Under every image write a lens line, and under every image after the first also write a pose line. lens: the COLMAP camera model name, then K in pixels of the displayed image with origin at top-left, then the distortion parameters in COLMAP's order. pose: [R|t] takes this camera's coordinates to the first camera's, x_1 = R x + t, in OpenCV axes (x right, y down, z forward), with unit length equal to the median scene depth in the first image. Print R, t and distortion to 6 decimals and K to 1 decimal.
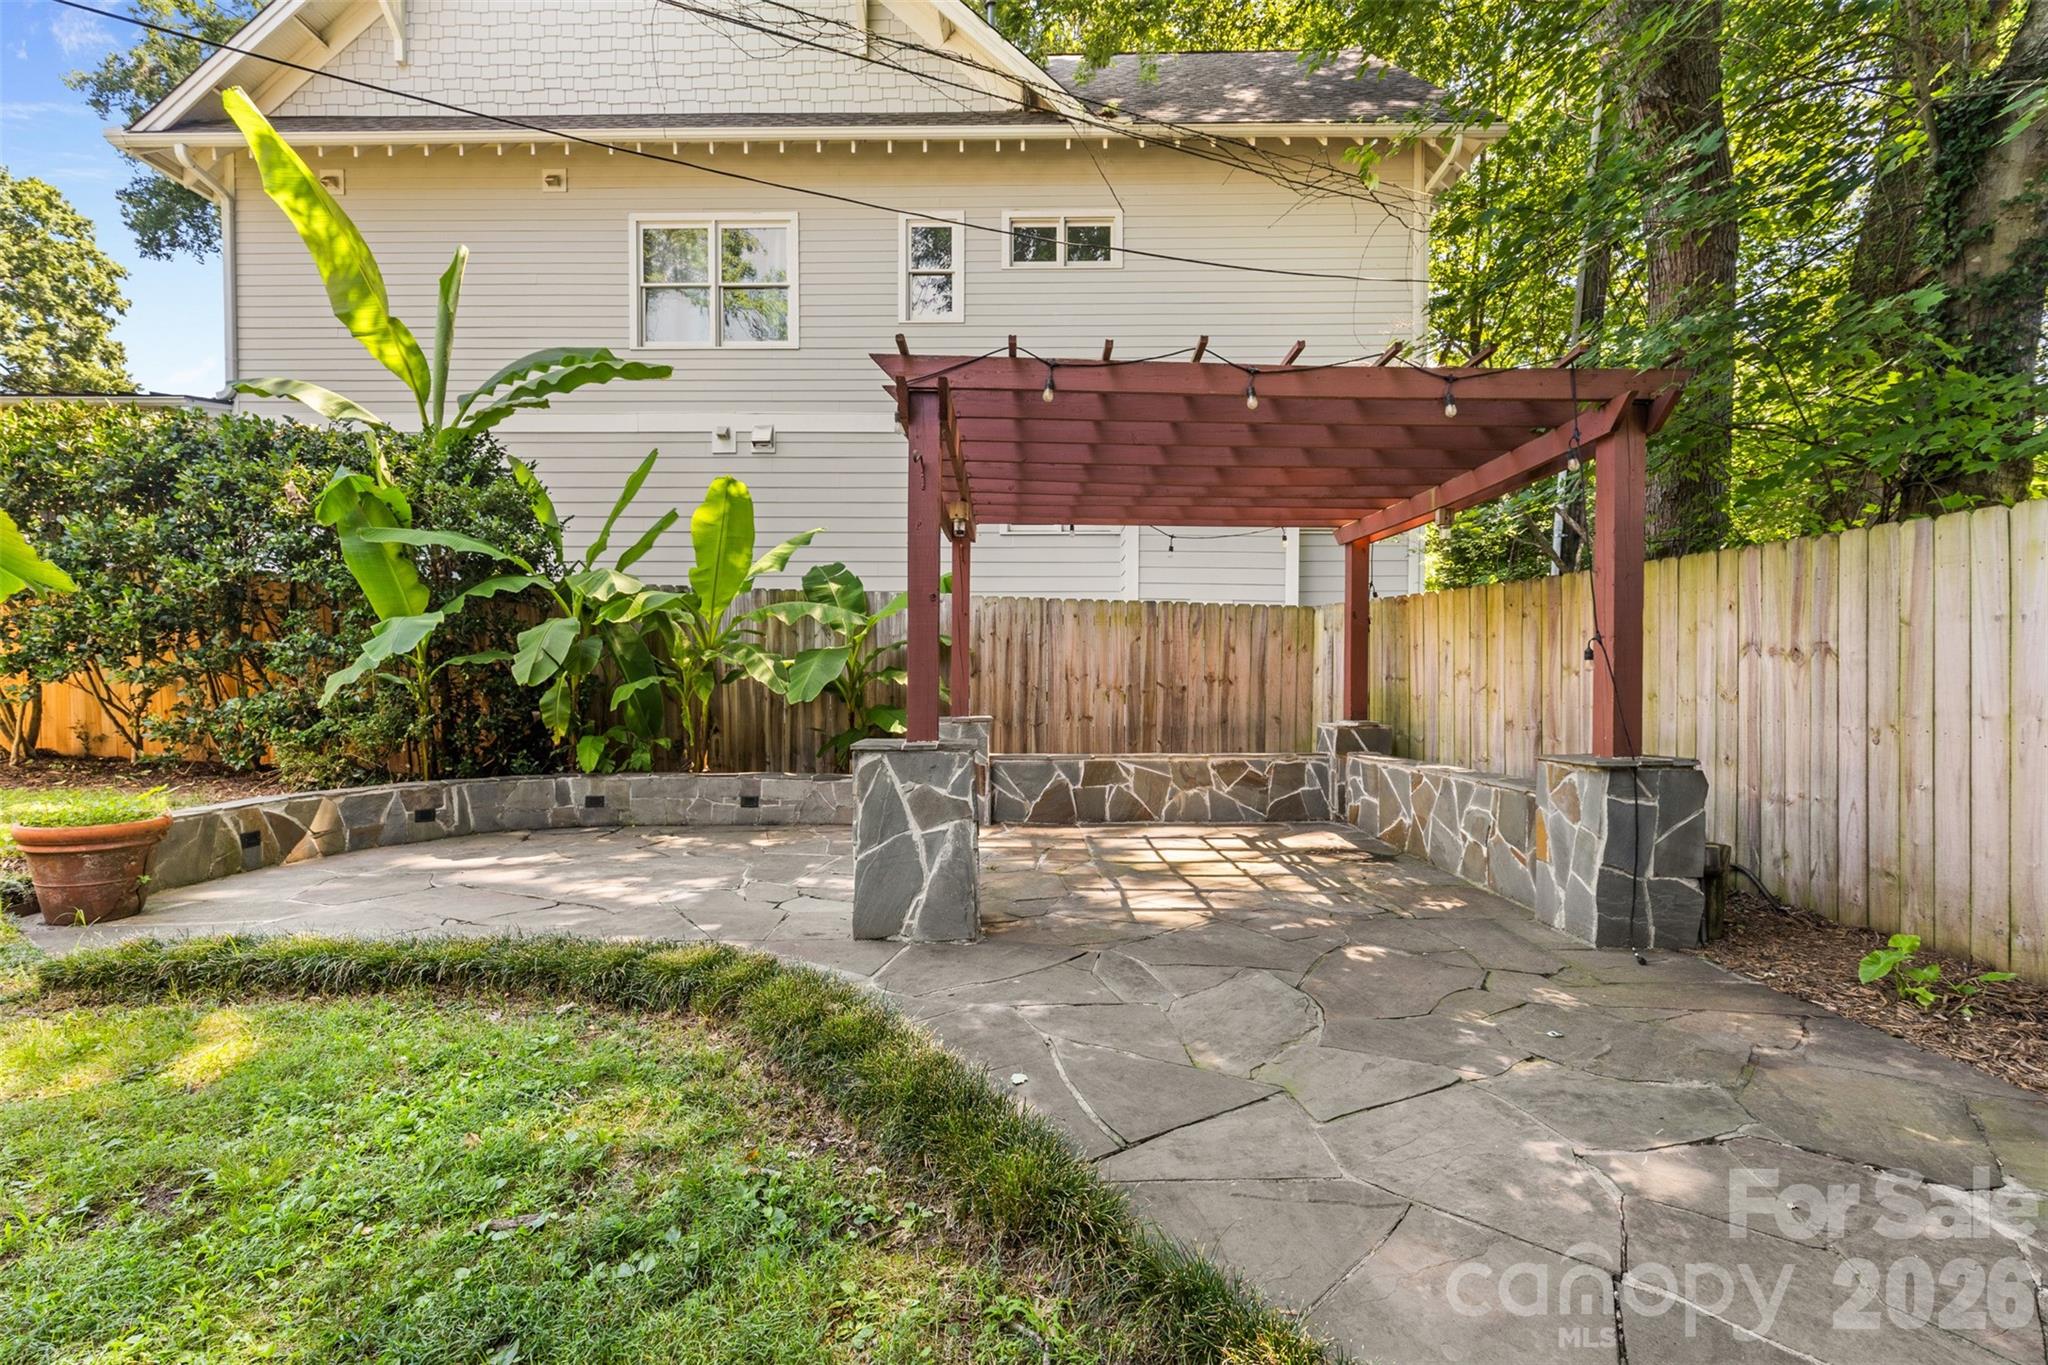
lens RADIAL K [[912.6, 0, 1021.2], [0, 912.6, 679.8], [0, 0, 1]] dist [0.006472, -0.000824]
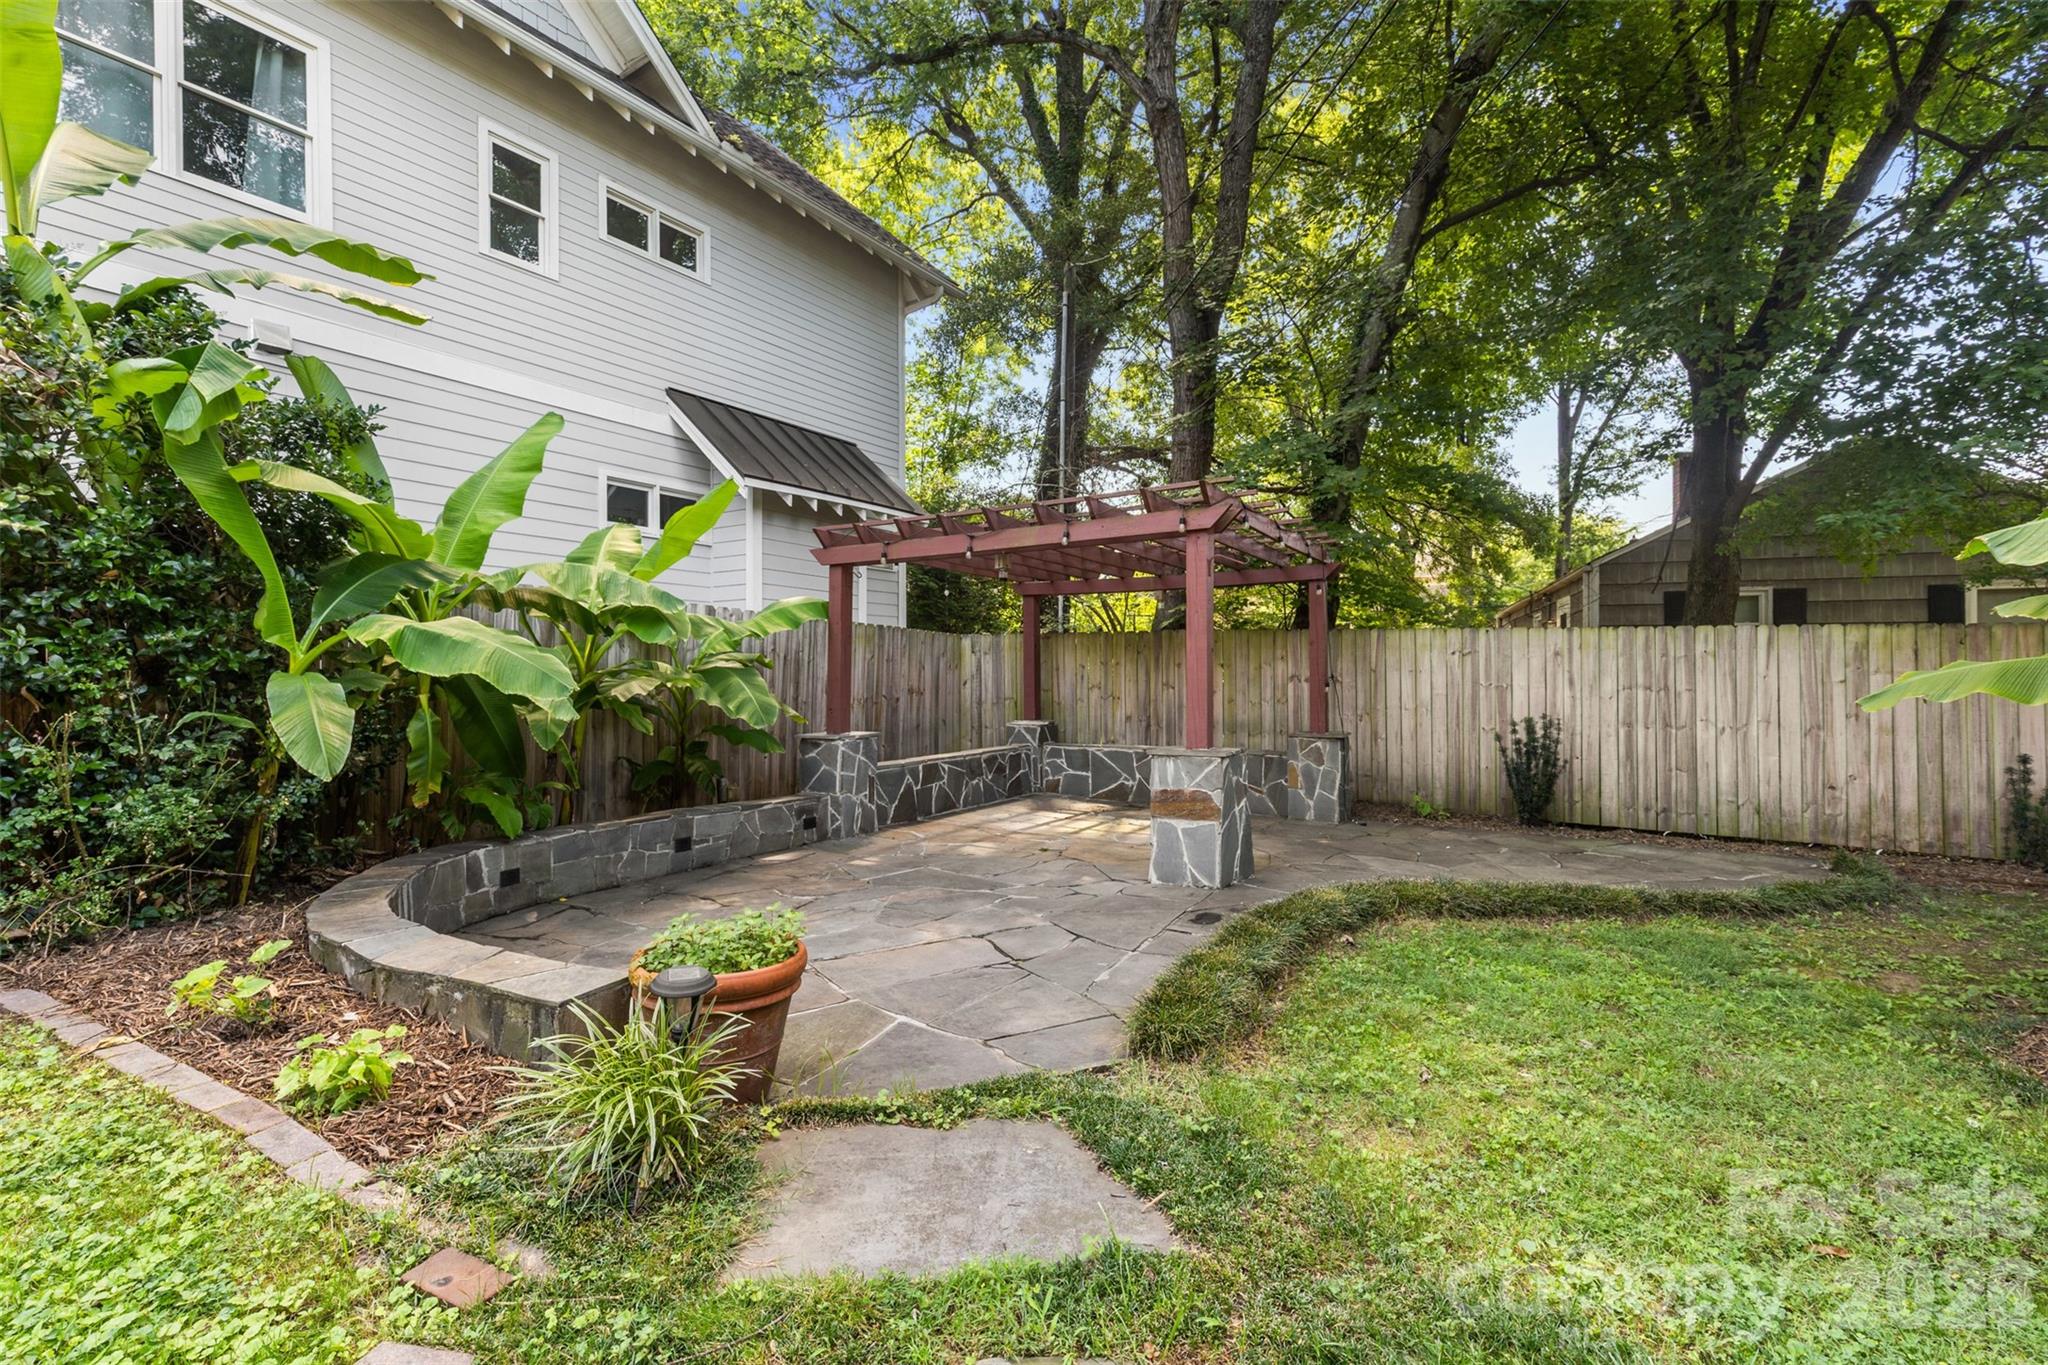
lens RADIAL K [[888.2, 0, 1019.4], [0, 888.2, 653.5], [0, 0, 1]] dist [0.001076, -0.000146]
pose [[0.548297, 0.019594, 0.836054, -0.819364], [-0.002185, 0.999756, -0.021998, -0.029079], [-0.836281, 0.010234, 0.548206, 0.267865]]
